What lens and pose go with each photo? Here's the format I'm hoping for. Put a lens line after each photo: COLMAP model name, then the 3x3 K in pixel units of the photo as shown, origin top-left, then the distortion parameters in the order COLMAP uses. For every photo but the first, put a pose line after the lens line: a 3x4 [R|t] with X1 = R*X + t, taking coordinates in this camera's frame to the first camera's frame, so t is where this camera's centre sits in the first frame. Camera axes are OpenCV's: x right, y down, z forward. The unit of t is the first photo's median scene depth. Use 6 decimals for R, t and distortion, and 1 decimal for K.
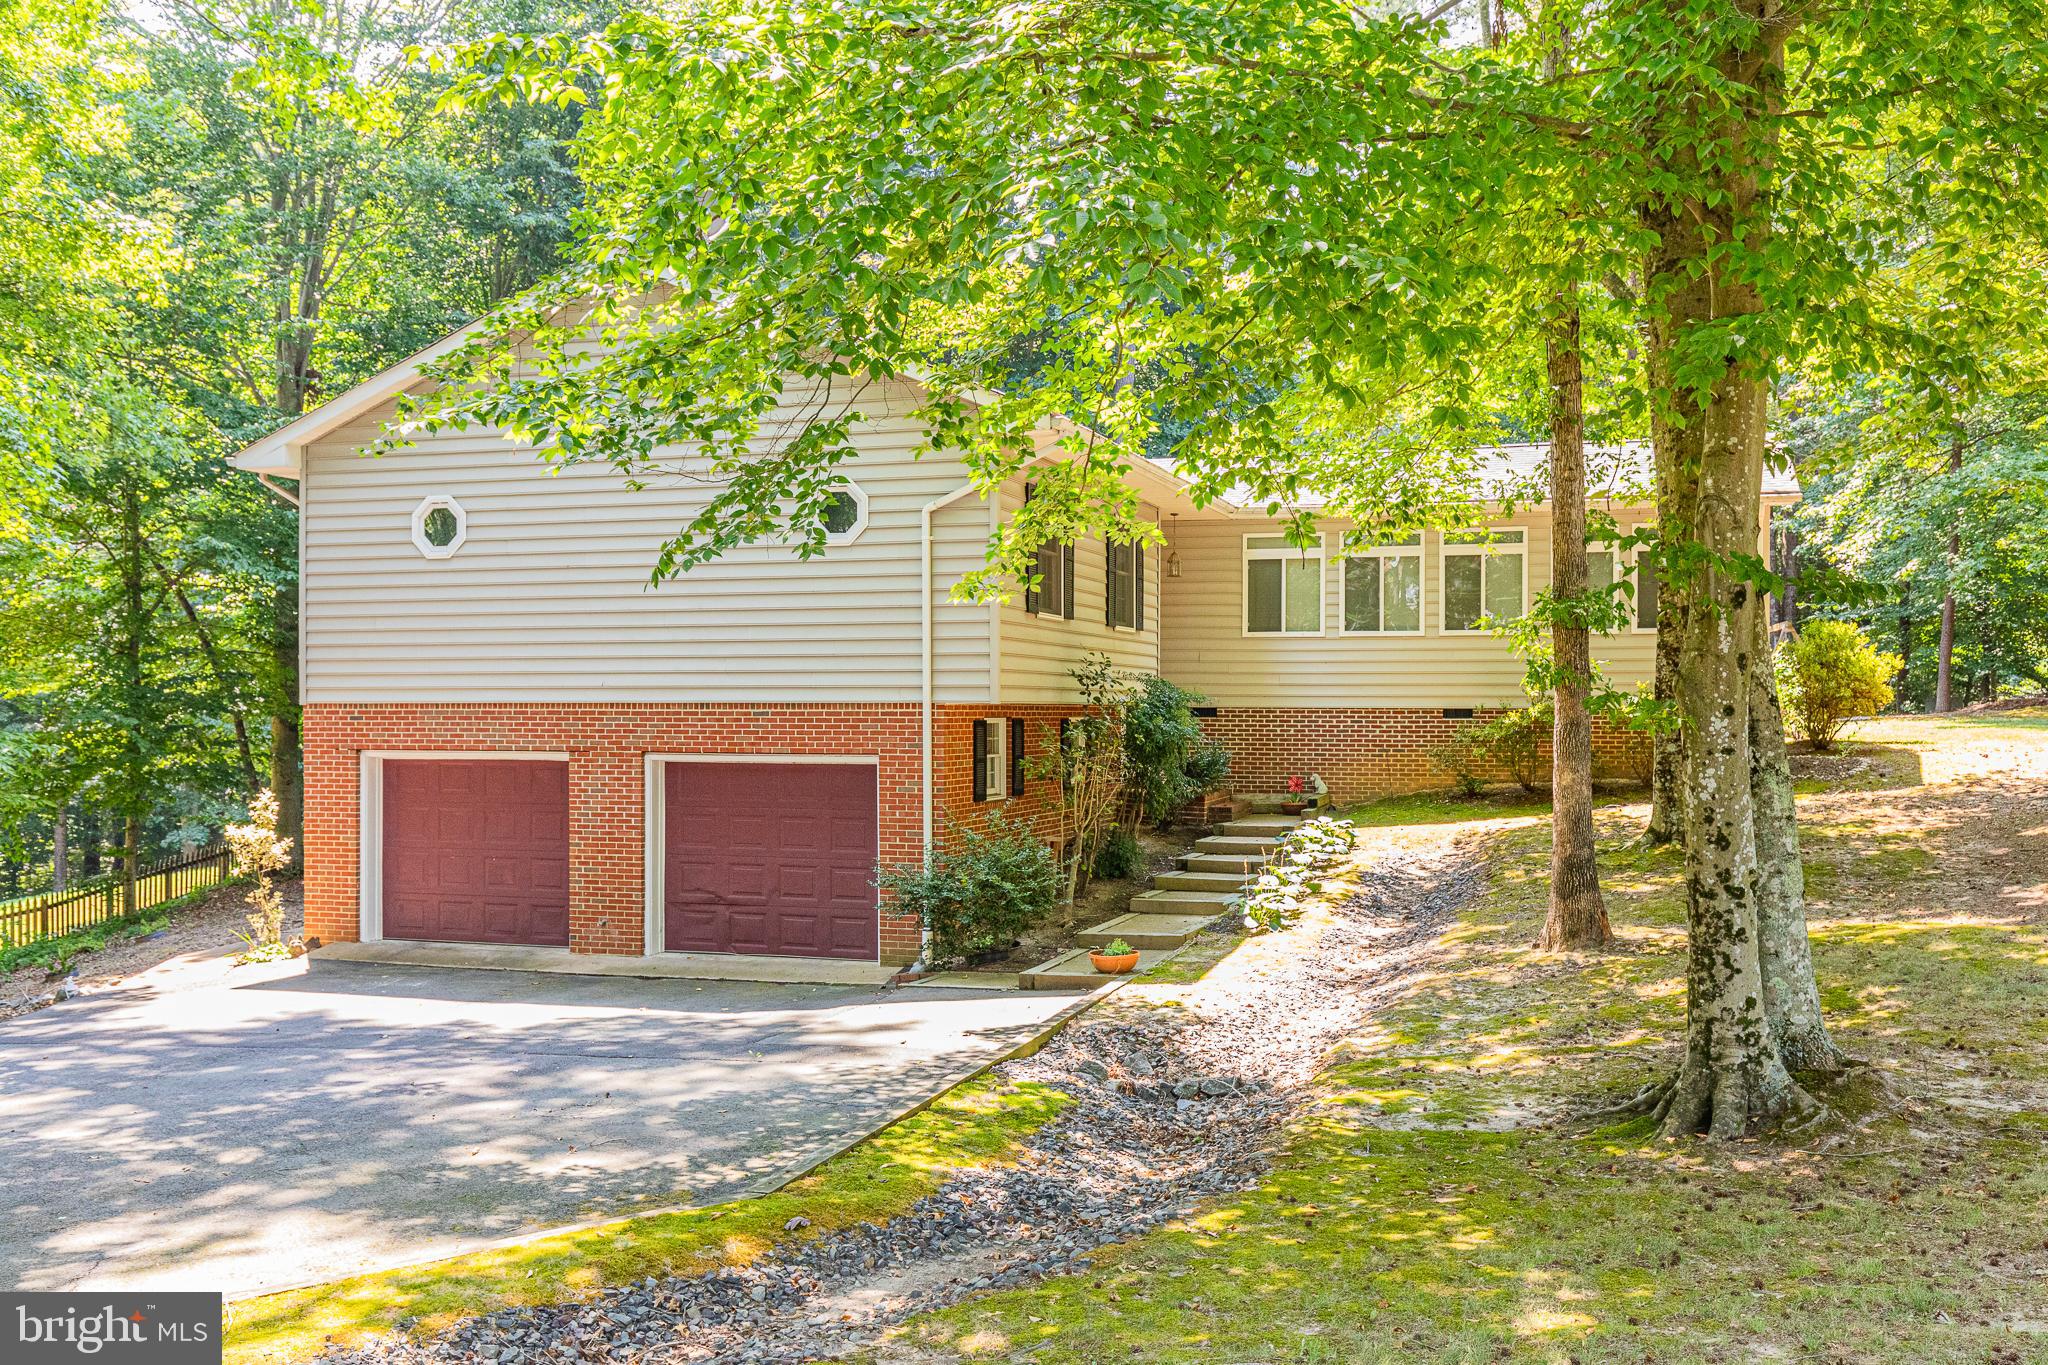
lens RADIAL K [[1761.8, 0, 1028.3], [0, 1761.8, 692.0], [0, 0, 1]] dist [0.005022, -0.001059]
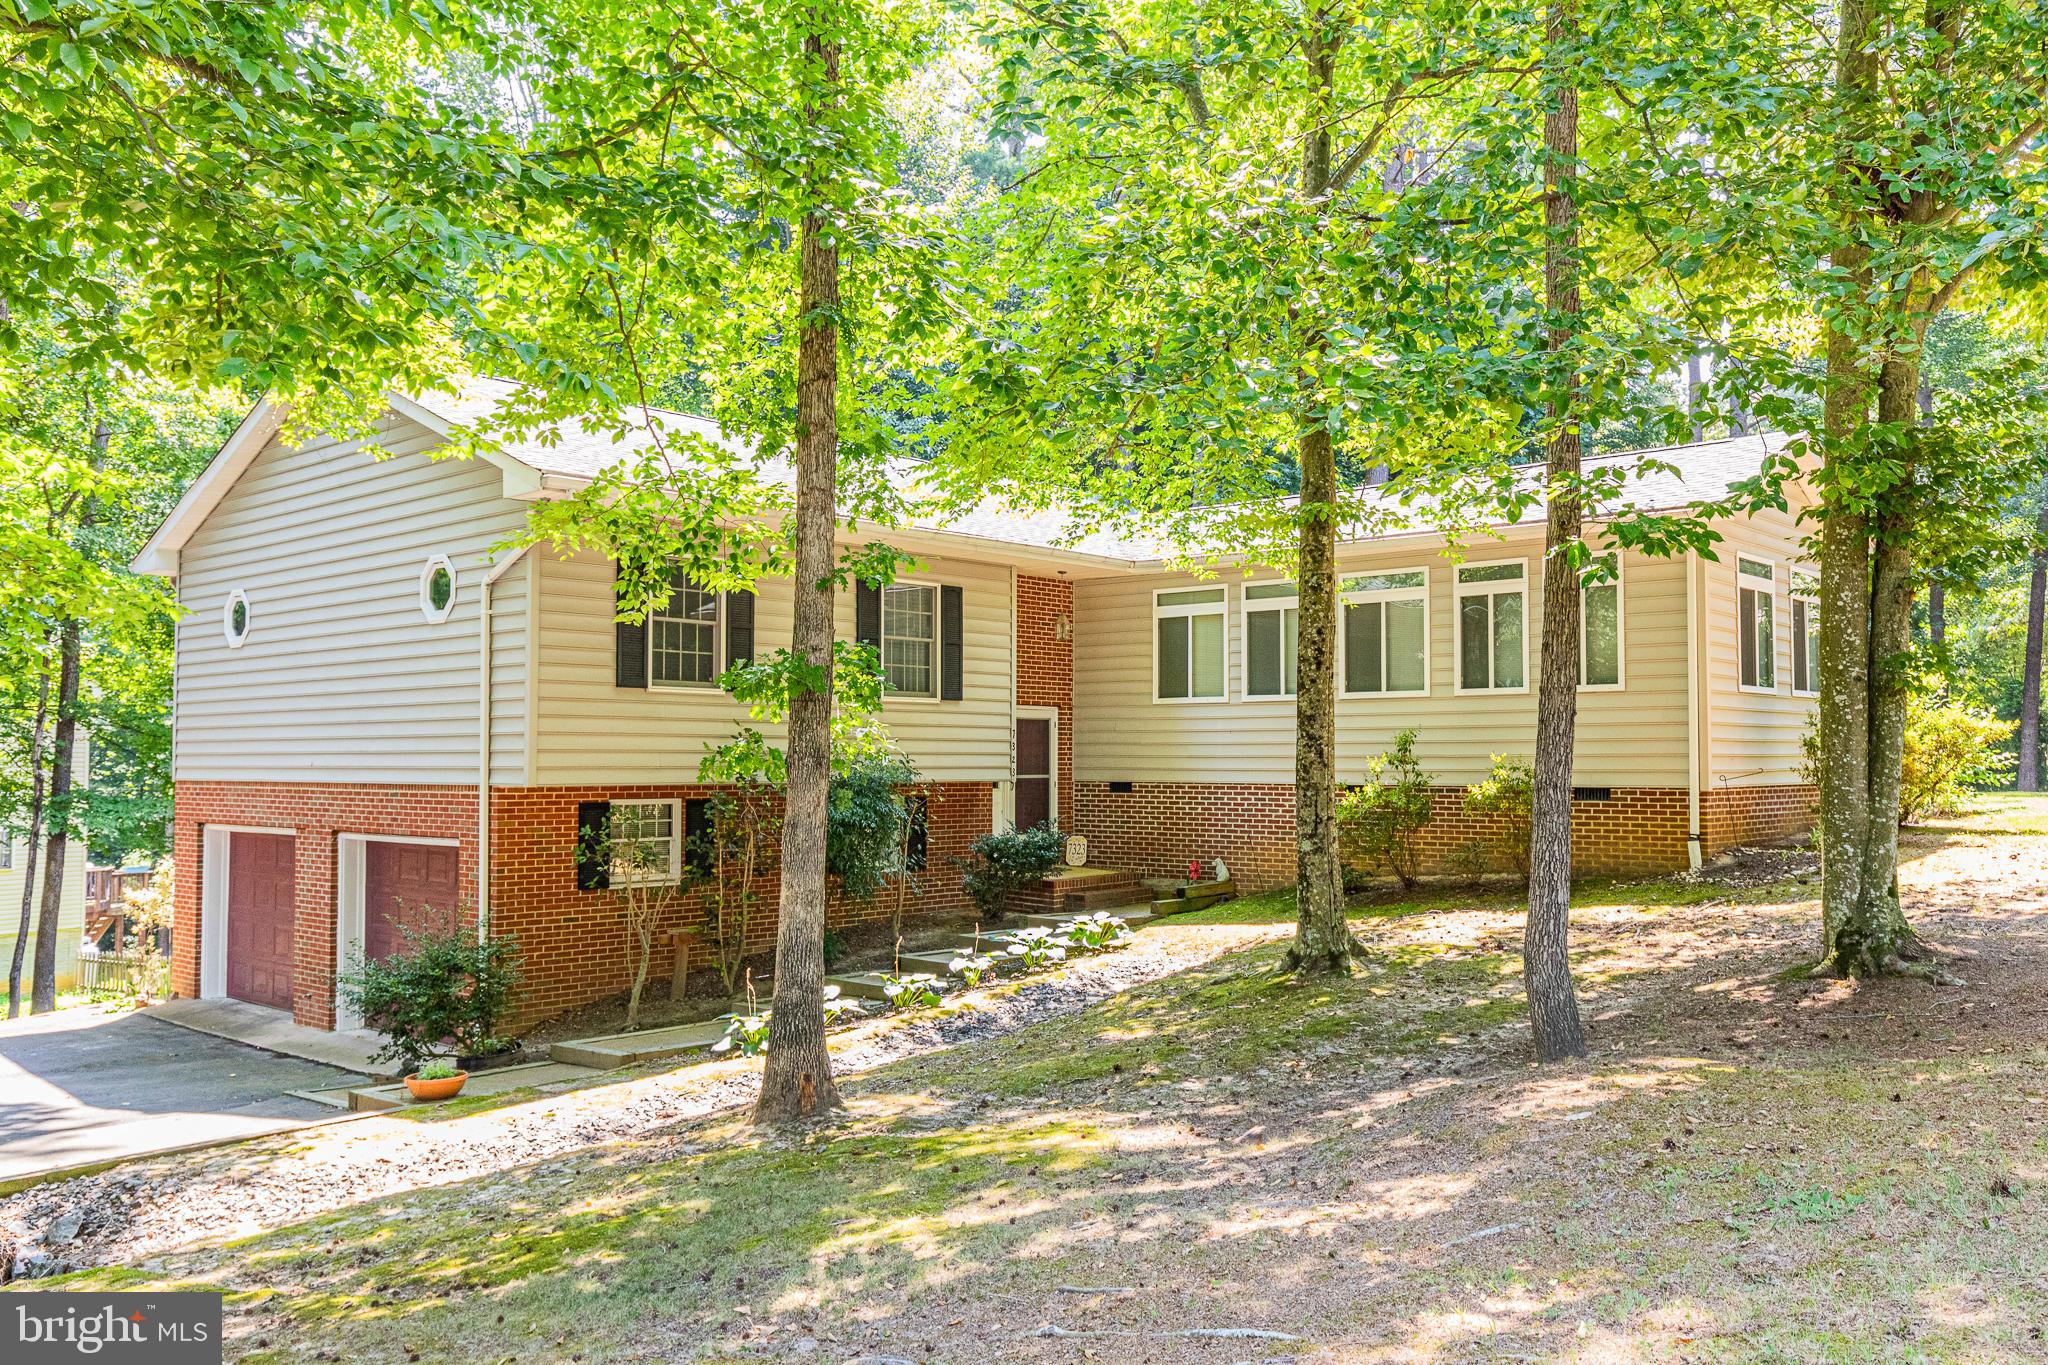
lens RADIAL K [[1583.8, 0, 1023.3], [0, 1583.8, 673.8], [0, 0, 1]] dist [-0.000942, -0.006199]
pose [[0.921466, -0.024127, -0.387710, 0.508096], [0.005602, 0.998791, -0.048841, -0.009871], [0.388419, 0.042833, 0.920487, 0.304312]]
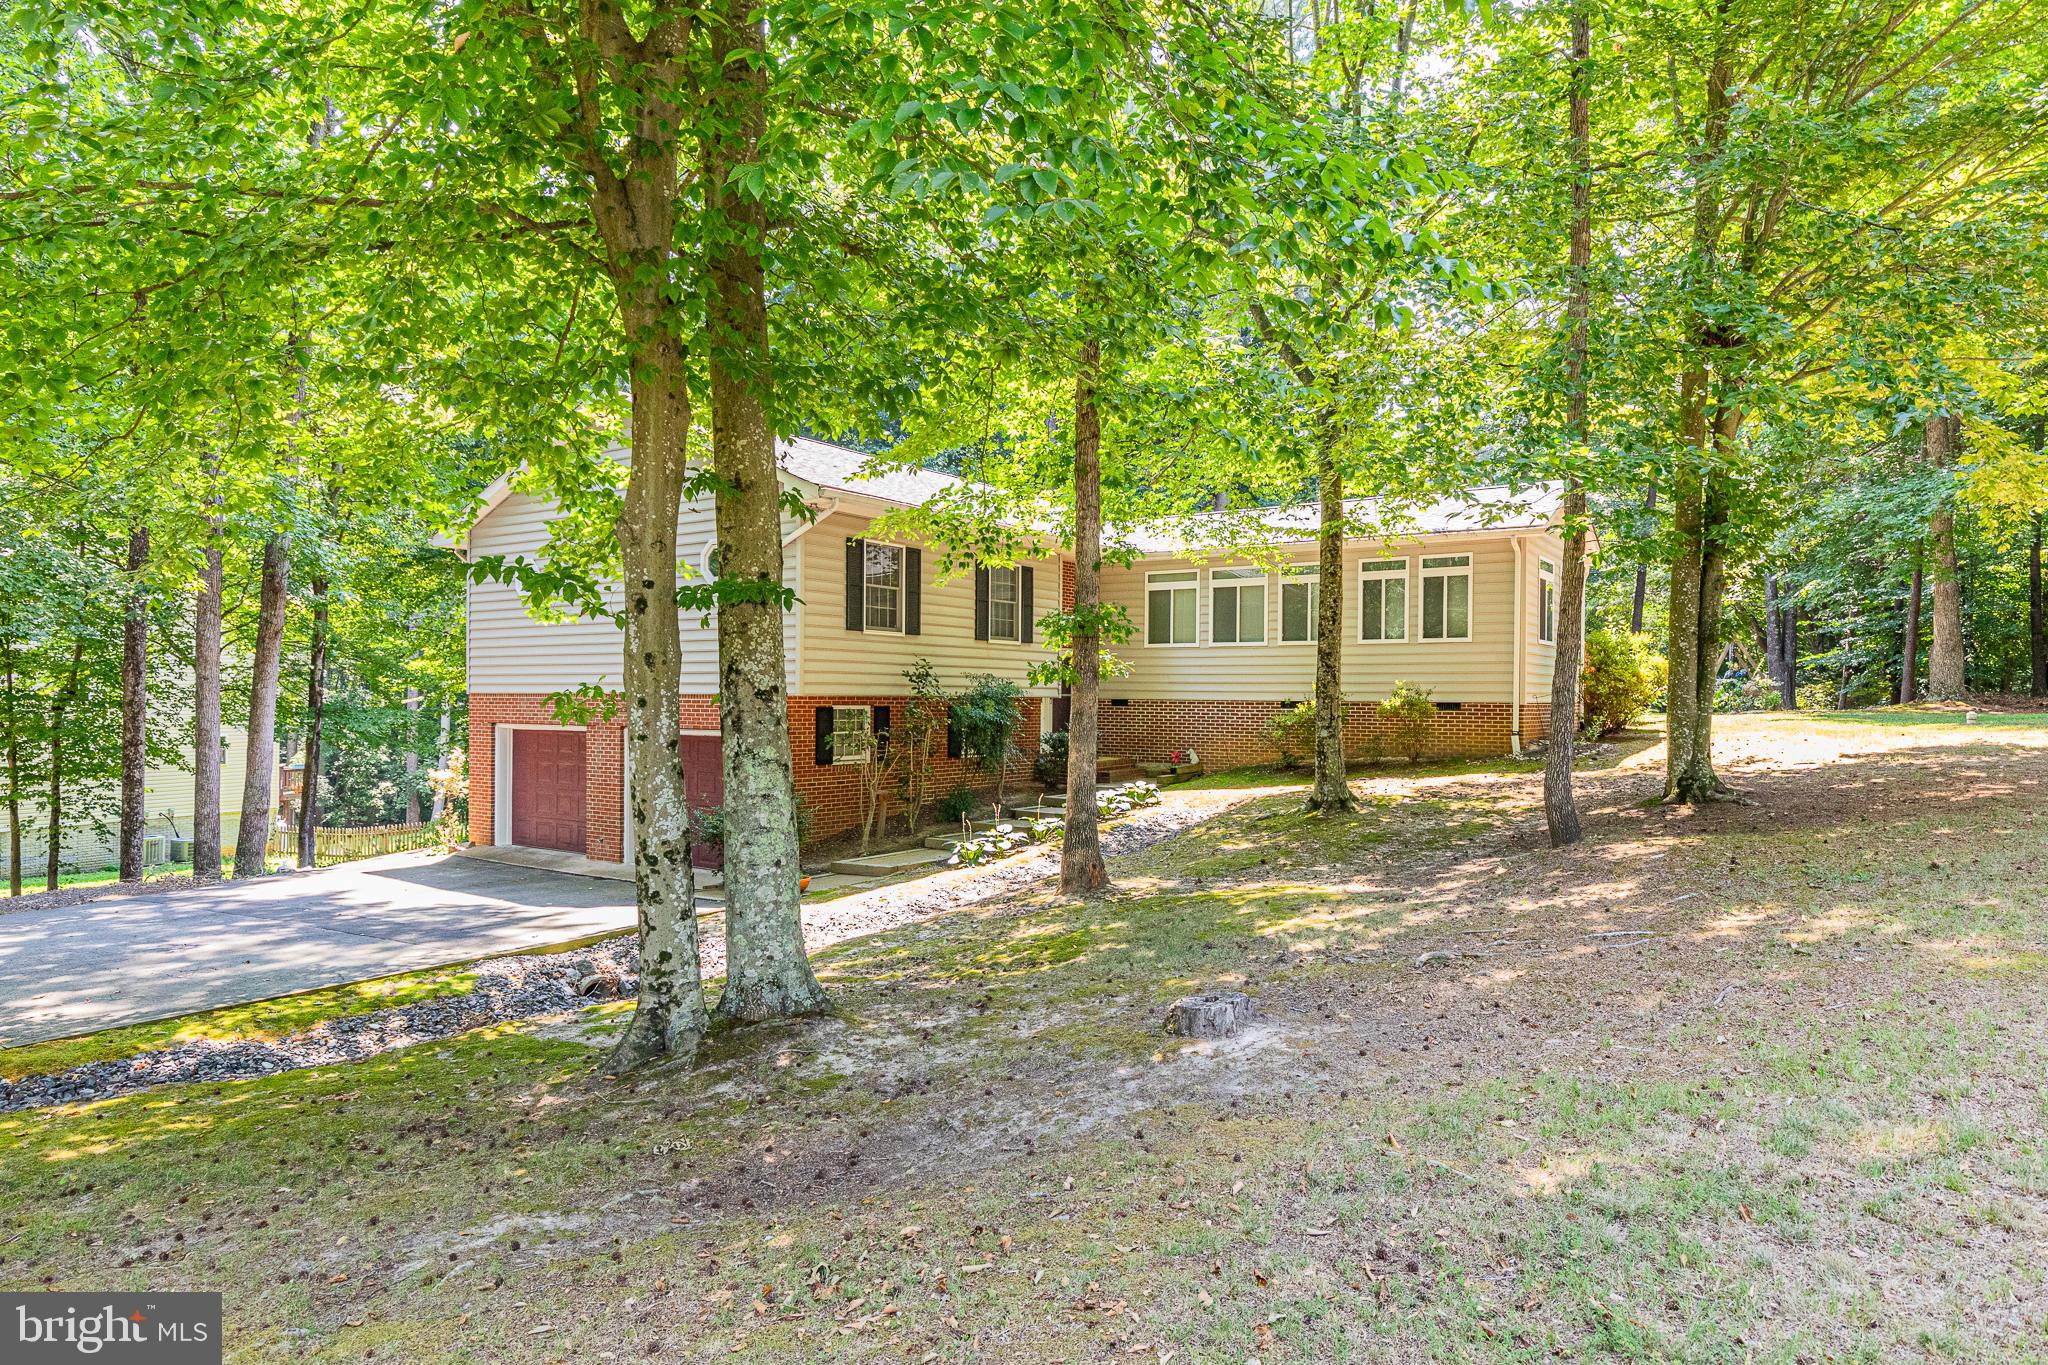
lens RADIAL K [[1159.4, 0, 1019.4], [0, 1159.4, 692.9], [0, 0, 1]] dist [0.004553, 0.001062]
pose [[0.960503, 0.004165, -0.278238, 0.376318], [-0.002991, 0.999985, 0.004644, 0.000004], [0.278253, -0.003628, 0.960501, 0.150786]]
